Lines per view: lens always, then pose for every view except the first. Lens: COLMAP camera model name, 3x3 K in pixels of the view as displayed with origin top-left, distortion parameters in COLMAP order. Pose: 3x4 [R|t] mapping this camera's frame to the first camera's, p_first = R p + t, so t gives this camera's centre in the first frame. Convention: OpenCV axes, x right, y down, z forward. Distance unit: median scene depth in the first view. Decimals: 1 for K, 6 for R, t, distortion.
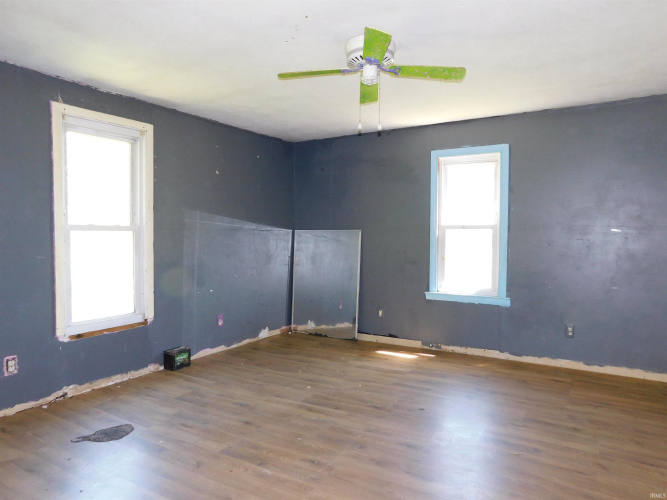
lens RADIAL K [[441.5, 0, 333.9], [0, 441.5, 248.9], [0, 0, 1]] dist [-0.033981, 0.024599]
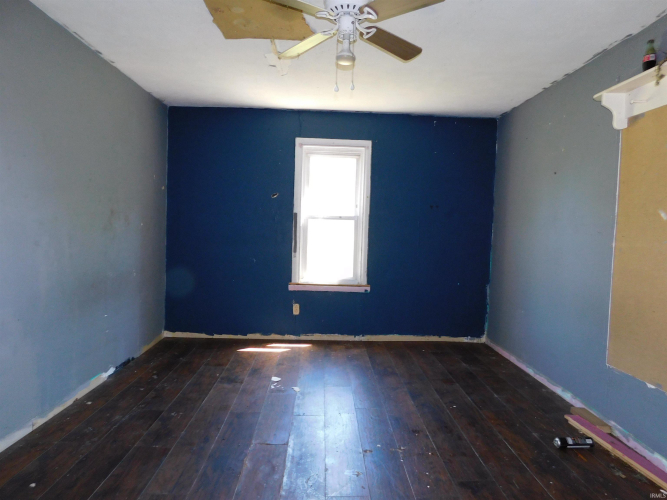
lens RADIAL K [[441.5, 0, 334.5], [0, 441.5, 251.4], [0, 0, 1]] dist [-0.033981, 0.024599]
pose [[0.833939, -0.011432, 0.551738, -0.257419], [-0.009893, 0.999315, 0.035660, -0.007984], [-0.551767, -0.035196, 0.833255, 0.141989]]
